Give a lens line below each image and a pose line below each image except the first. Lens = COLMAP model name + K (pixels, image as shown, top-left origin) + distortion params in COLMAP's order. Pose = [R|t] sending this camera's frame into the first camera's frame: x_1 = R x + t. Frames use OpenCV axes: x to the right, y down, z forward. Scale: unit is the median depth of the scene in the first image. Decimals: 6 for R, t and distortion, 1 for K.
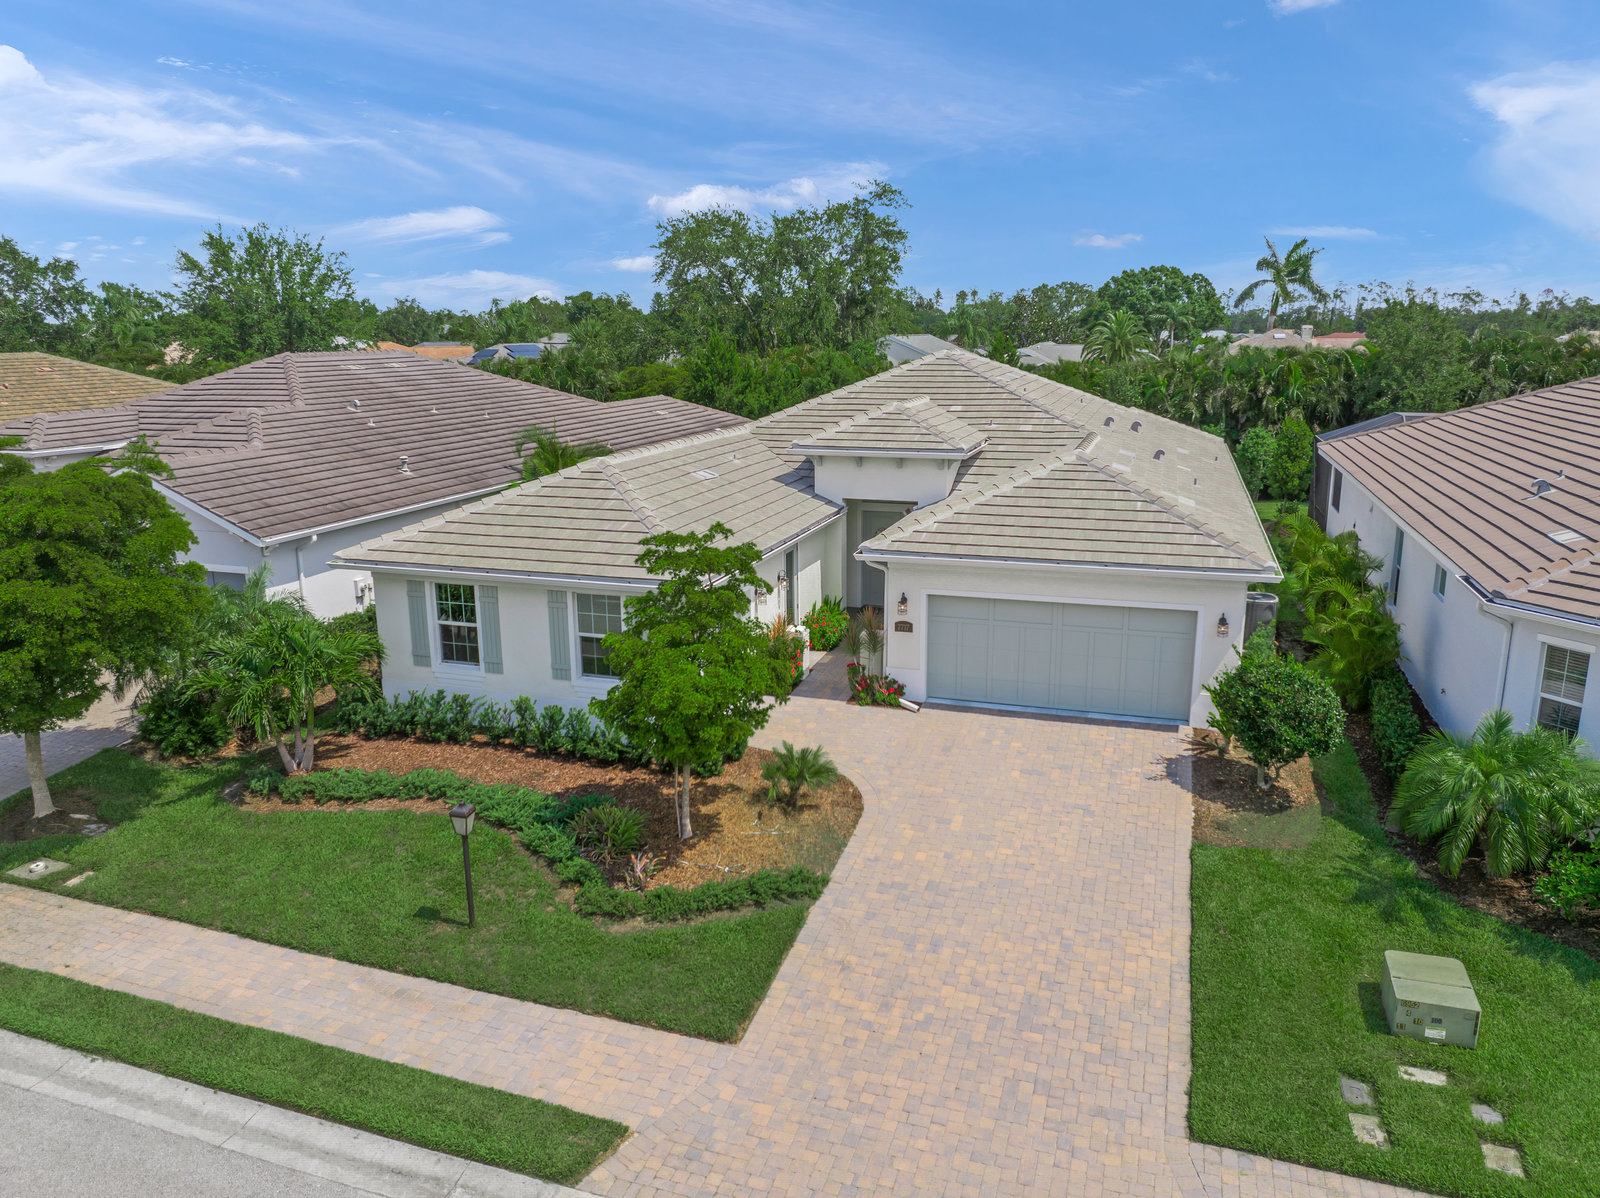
lens RADIAL K [[1122.3, 0, 800.0], [0, 1122.3, 599.0], [0, 0, 1]] dist [-0.034317, -0.005853]
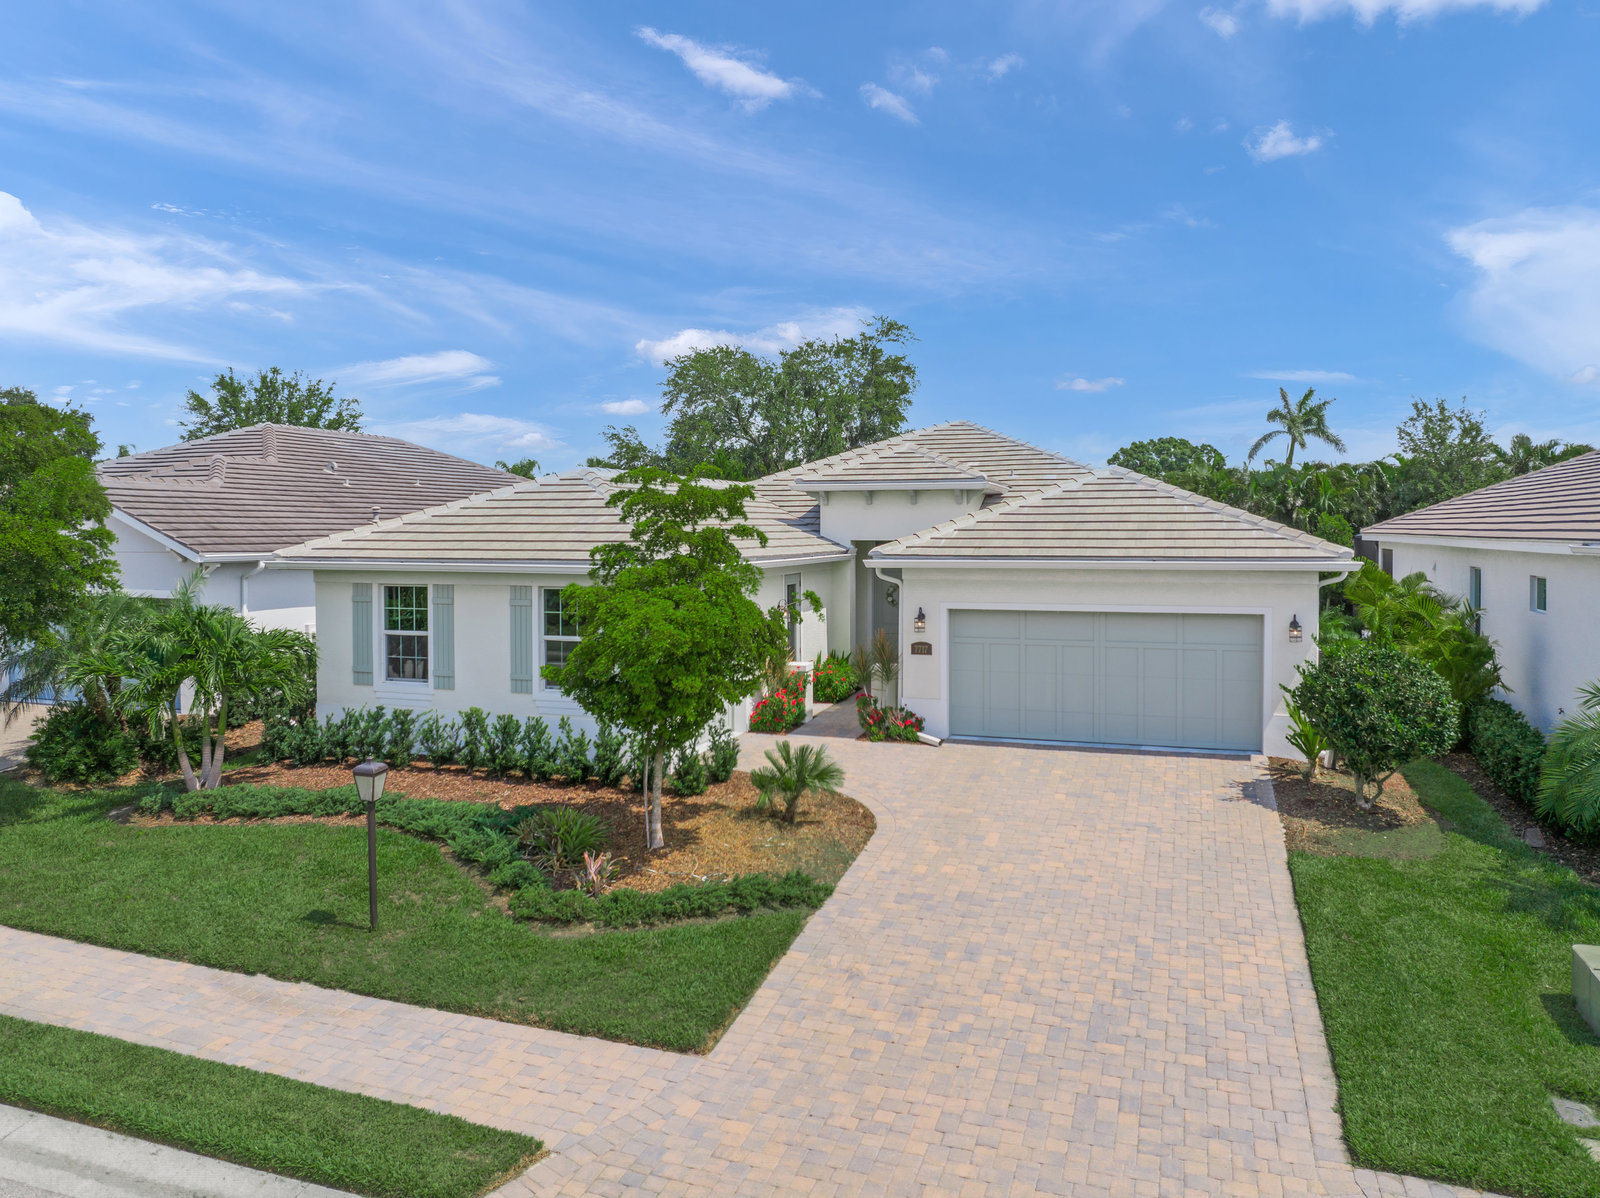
lens RADIAL K [[1141.2, 0, 798.6], [0, 1141.2, 558.8], [0, 0, 1]] dist [-0.051728, 0.025746]
pose [[0.999930, 0.006122, -0.010144, 0.007187], [-0.008086, 0.978389, -0.206614, 0.164625], [0.008660, 0.206682, 0.978370, 0.147752]]
